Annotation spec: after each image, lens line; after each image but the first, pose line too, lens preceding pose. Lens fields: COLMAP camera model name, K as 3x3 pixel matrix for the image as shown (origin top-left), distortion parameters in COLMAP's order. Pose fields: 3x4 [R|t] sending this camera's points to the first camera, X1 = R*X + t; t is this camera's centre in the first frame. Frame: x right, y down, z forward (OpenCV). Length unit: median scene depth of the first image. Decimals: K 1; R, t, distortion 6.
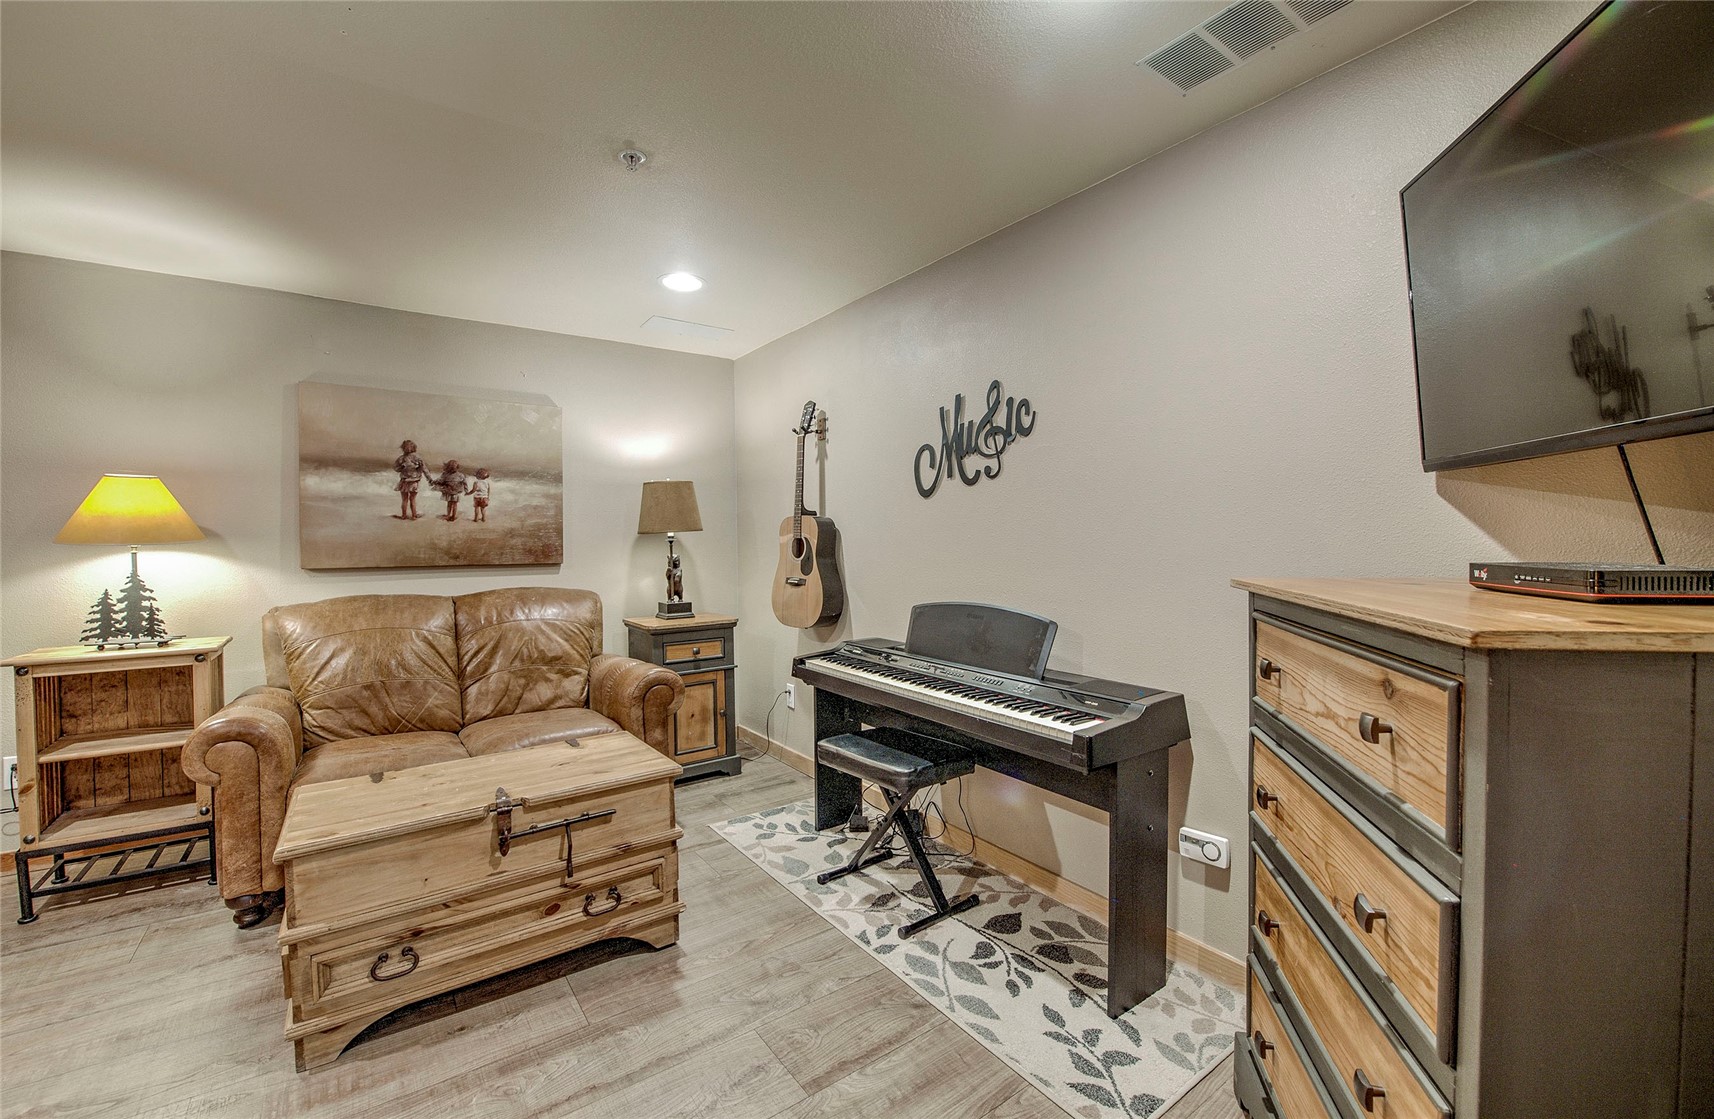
lens RADIAL K [[684.4, 0, 861.5], [0, 684.4, 556.9], [0, 0, 1]] dist [-0.025864, -0.000155]
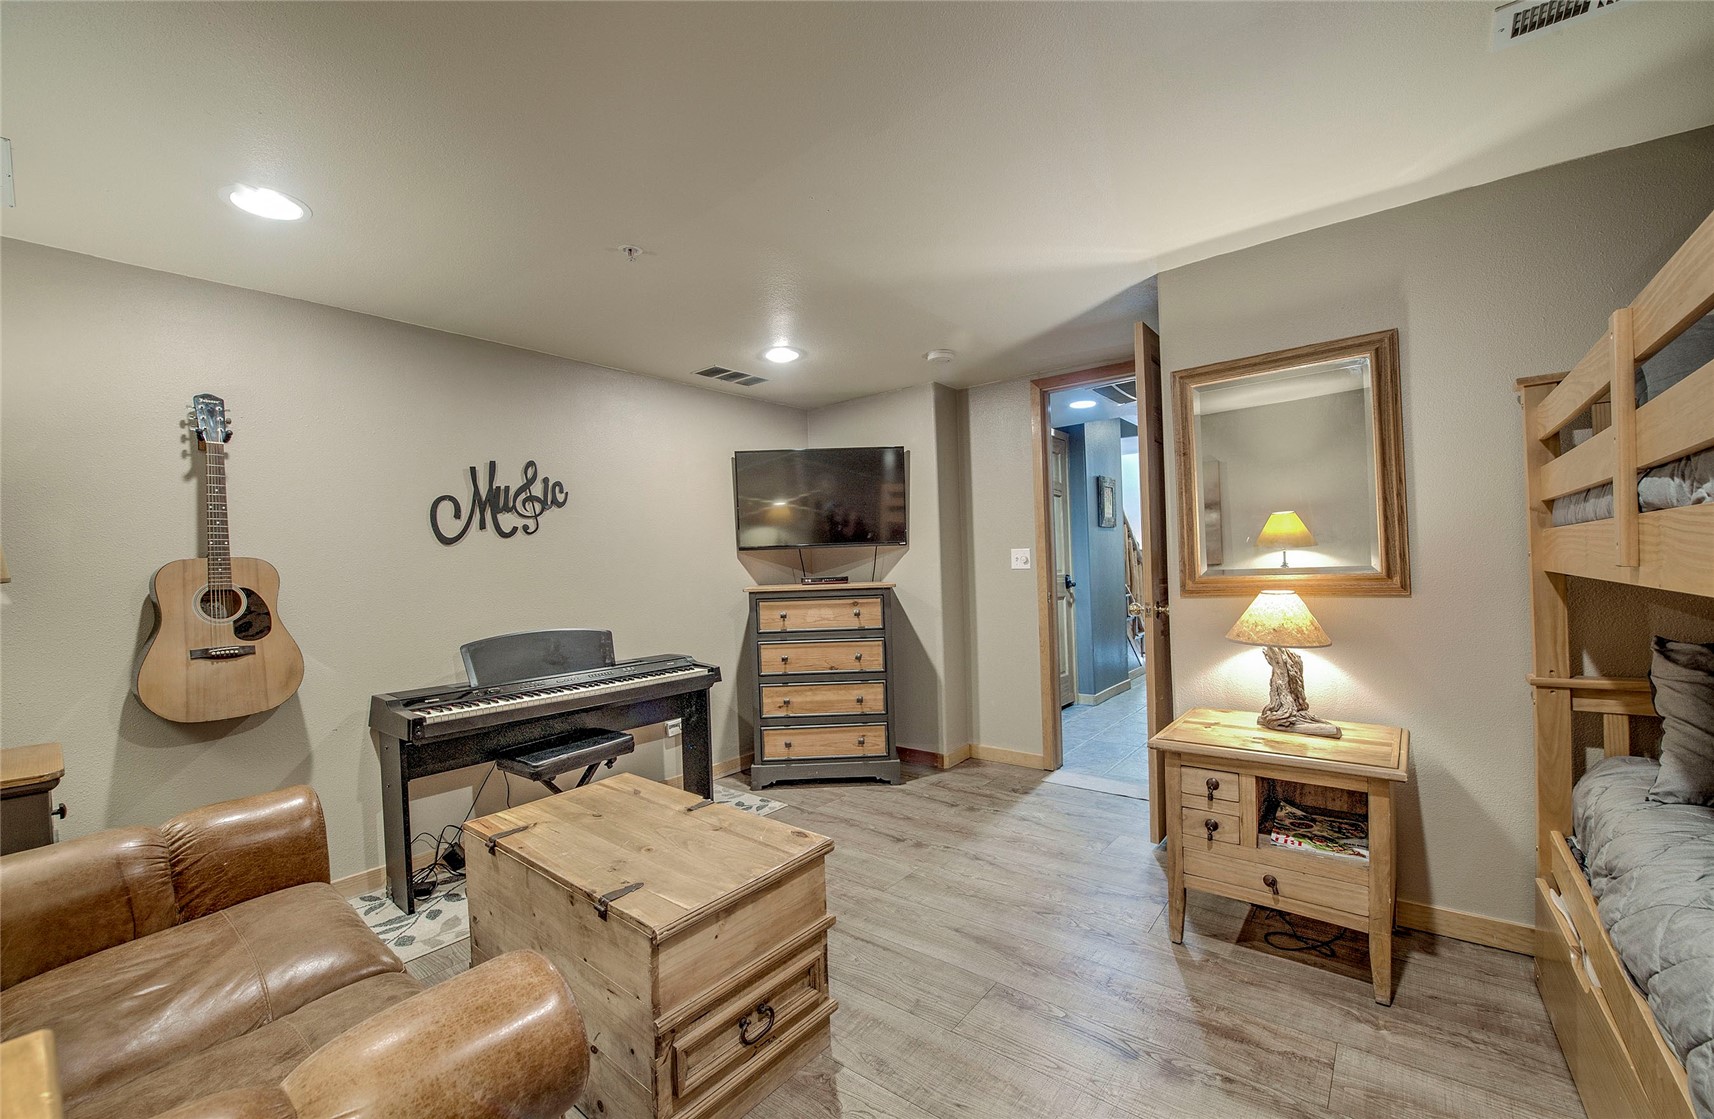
lens RADIAL K [[684.4, 0, 861.5], [0, 684.4, 556.9], [0, 0, 1]] dist [-0.025864, -0.000155]
pose [[-0.261289, 0.023621, 0.964971, -0.995413], [0.055850, 0.998396, -0.009317, -0.019735], [-0.963643, 0.051459, -0.262189, 0.594001]]
